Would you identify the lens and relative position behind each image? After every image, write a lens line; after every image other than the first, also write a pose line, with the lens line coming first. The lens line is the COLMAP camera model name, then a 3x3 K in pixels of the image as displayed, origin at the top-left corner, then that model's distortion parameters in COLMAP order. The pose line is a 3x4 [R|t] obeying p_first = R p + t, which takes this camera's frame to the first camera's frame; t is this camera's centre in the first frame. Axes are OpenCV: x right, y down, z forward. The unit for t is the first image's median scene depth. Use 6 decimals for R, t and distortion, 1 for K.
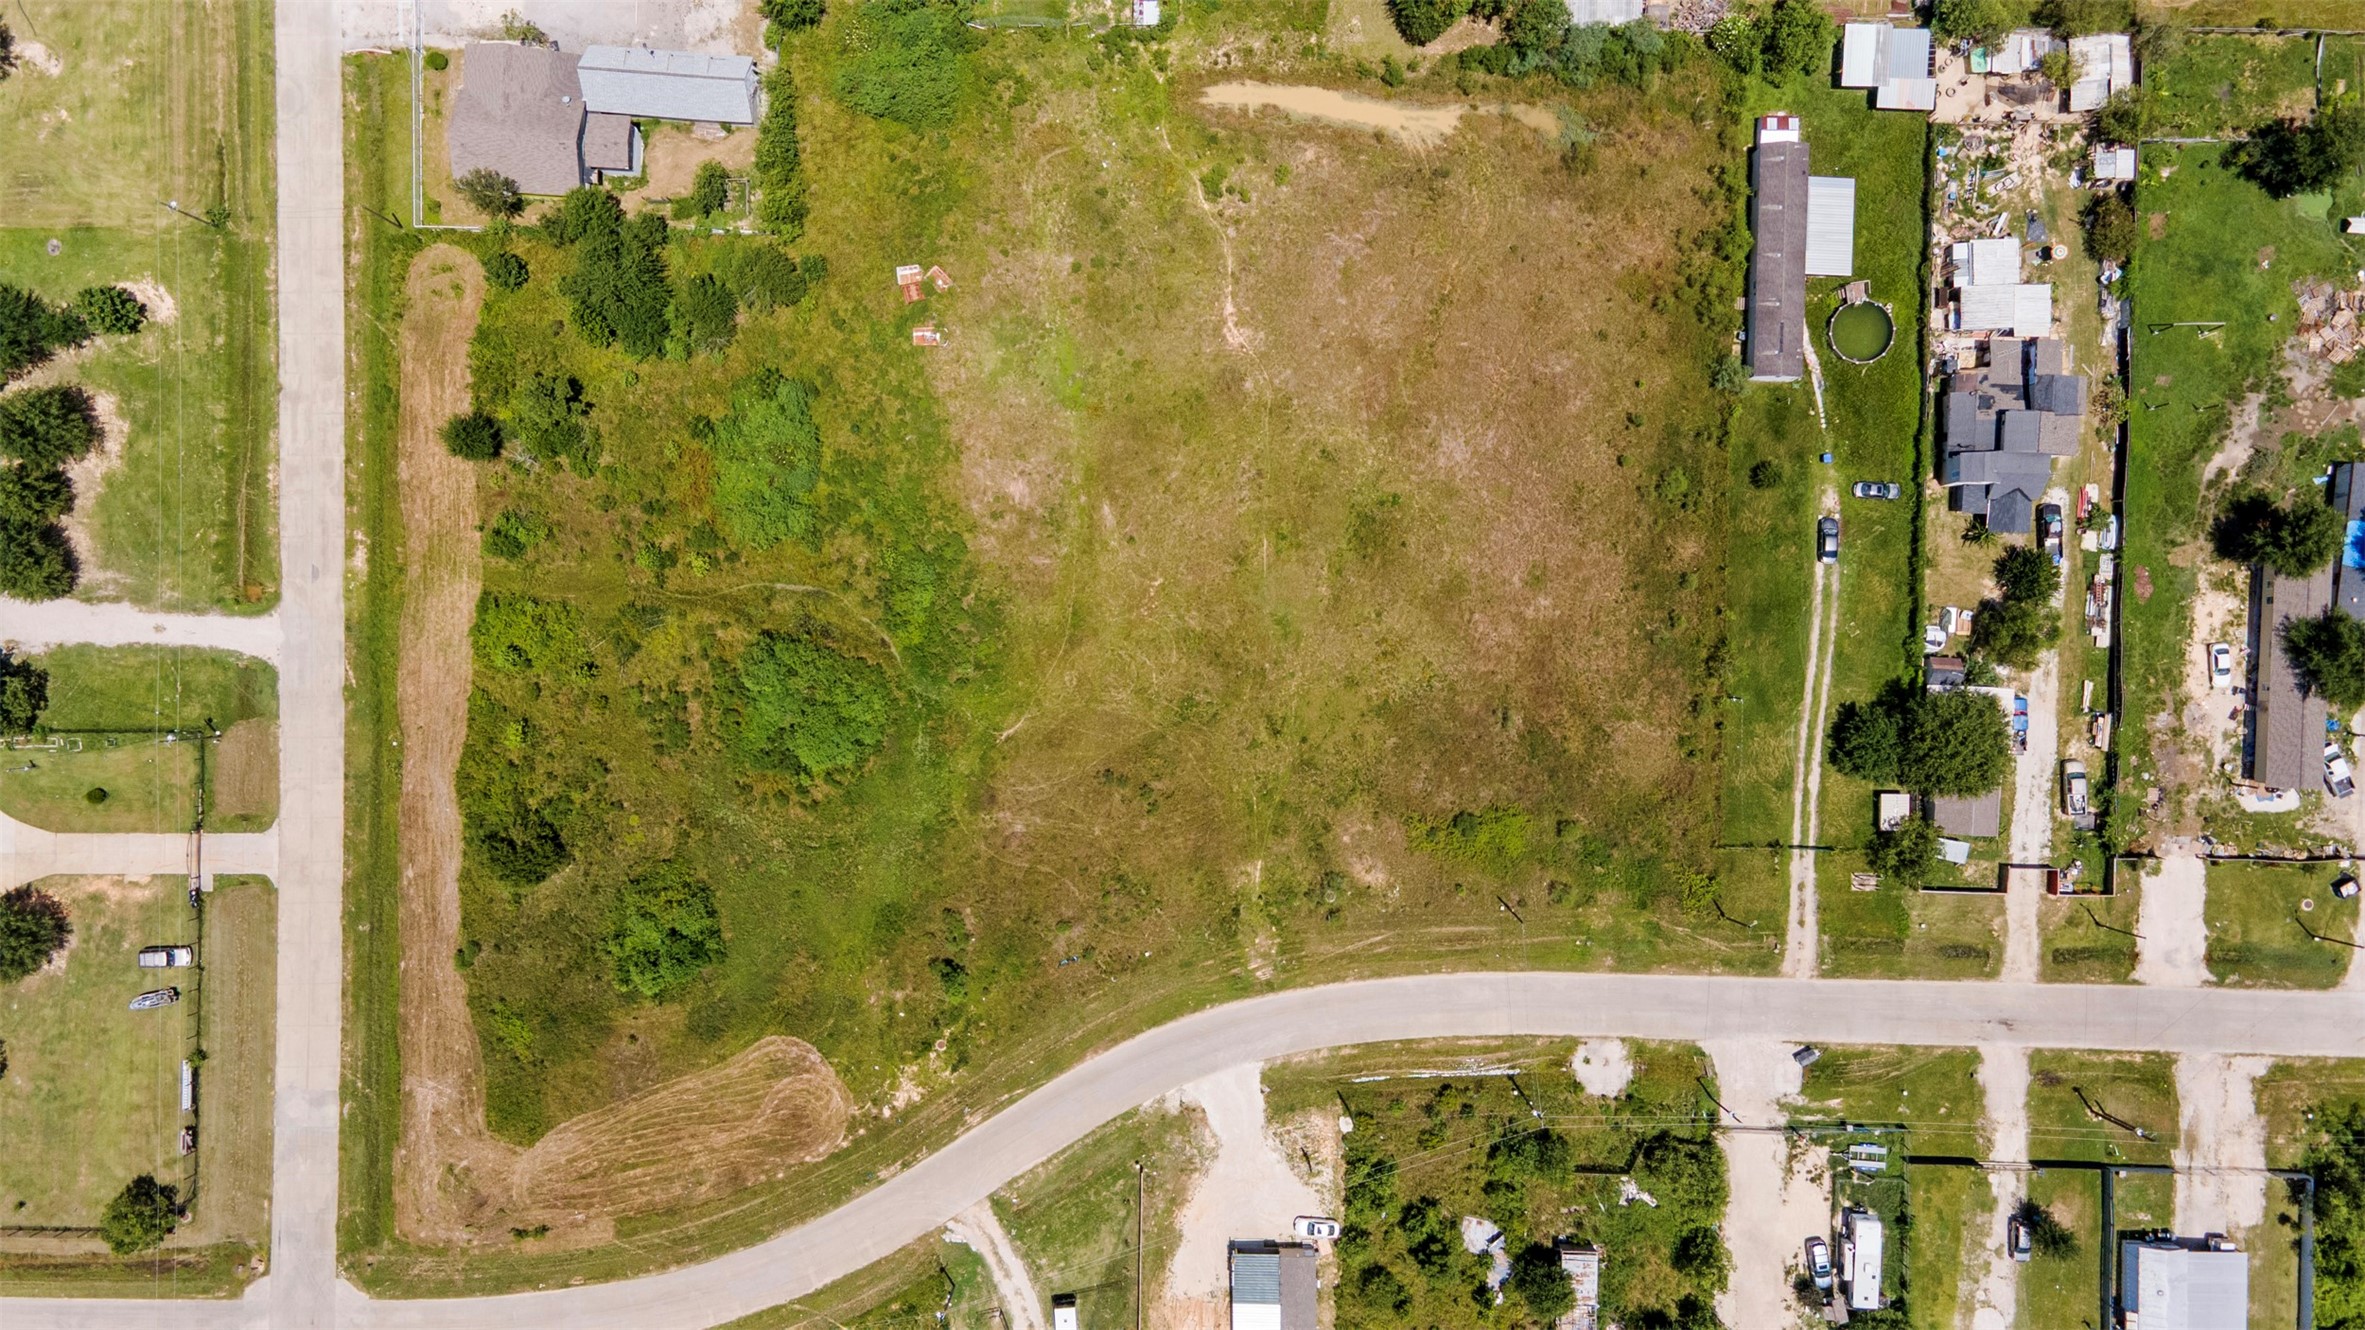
lens RADIAL K [[1734.6, 0, 1178.7], [0, 1734.6, 662.2], [0, 0, 1]] dist [0.009508, 0.062818]
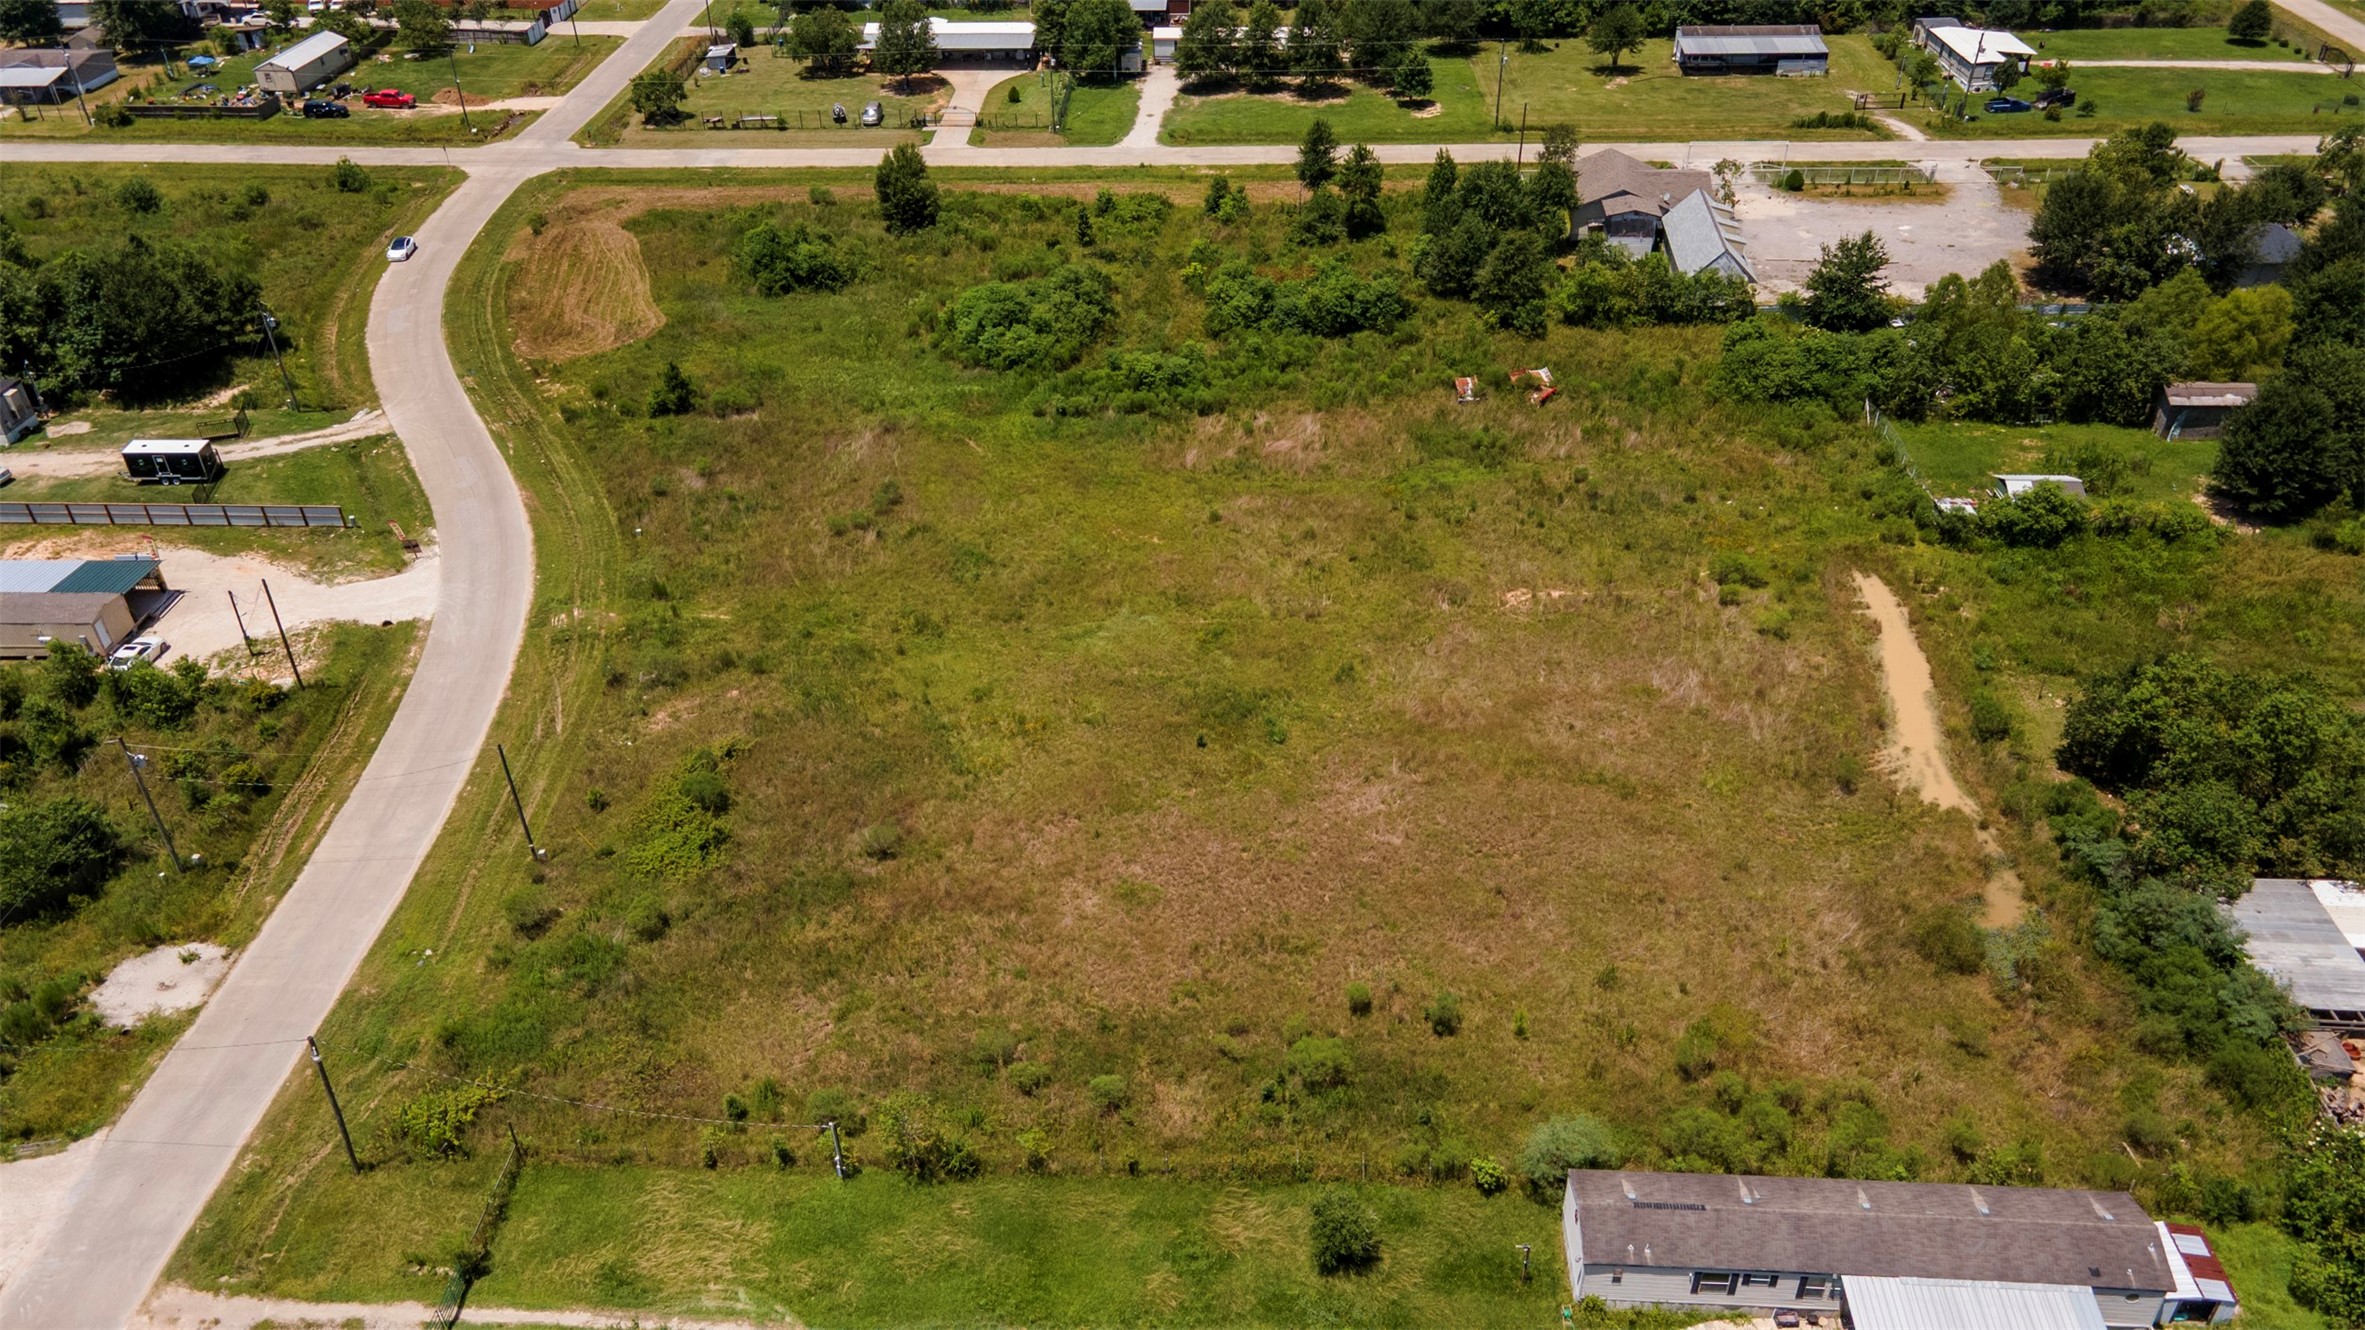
lens RADIAL K [[1739.1, 0, 1183.1], [0, 1739.1, 678.4], [0, 0, 1]] dist [0.012306, 0.054305]
pose [[-0.028778, 0.579687, -0.814331, 0.597754], [-0.999580, -0.019420, 0.021500, -0.072679], [-0.003351, 0.814608, 0.580002, 0.628460]]
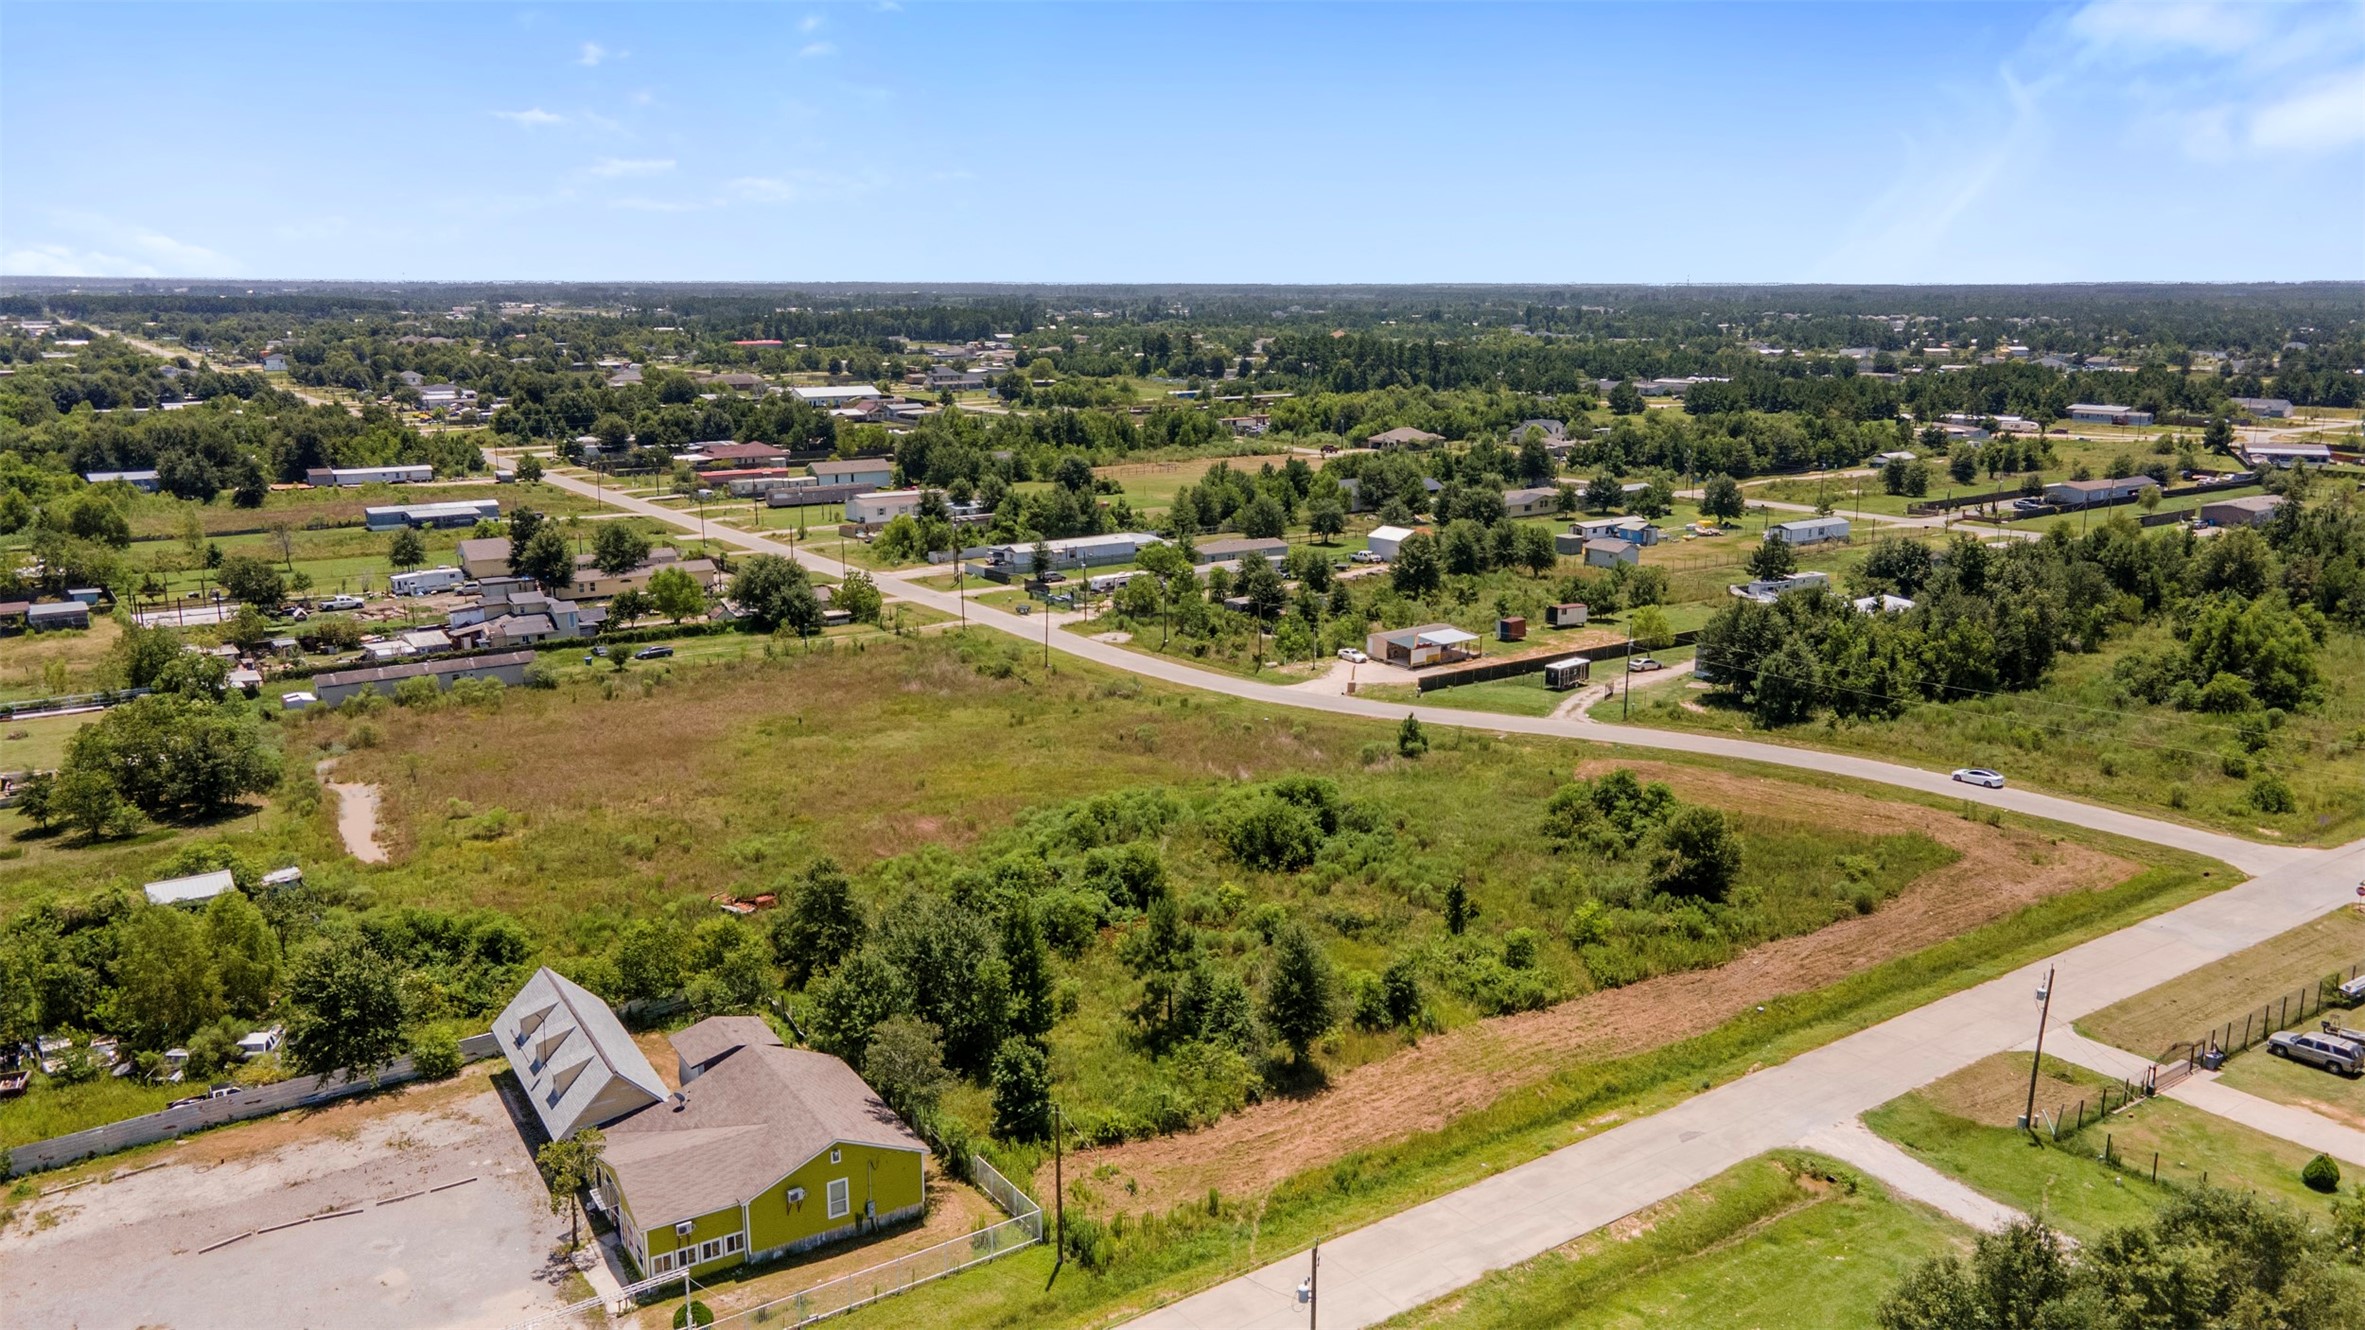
lens RADIAL K [[1726.9, 0, 1176.8], [0, 1726.9, 665.2], [0, 0, 1]] dist [0.026987, 0.037149]
pose [[-0.588996, -0.166044, 0.790894, -0.802495], [0.807924, -0.143391, 0.571575, -0.465944], [0.018500, 0.975637, 0.218608, 0.737705]]
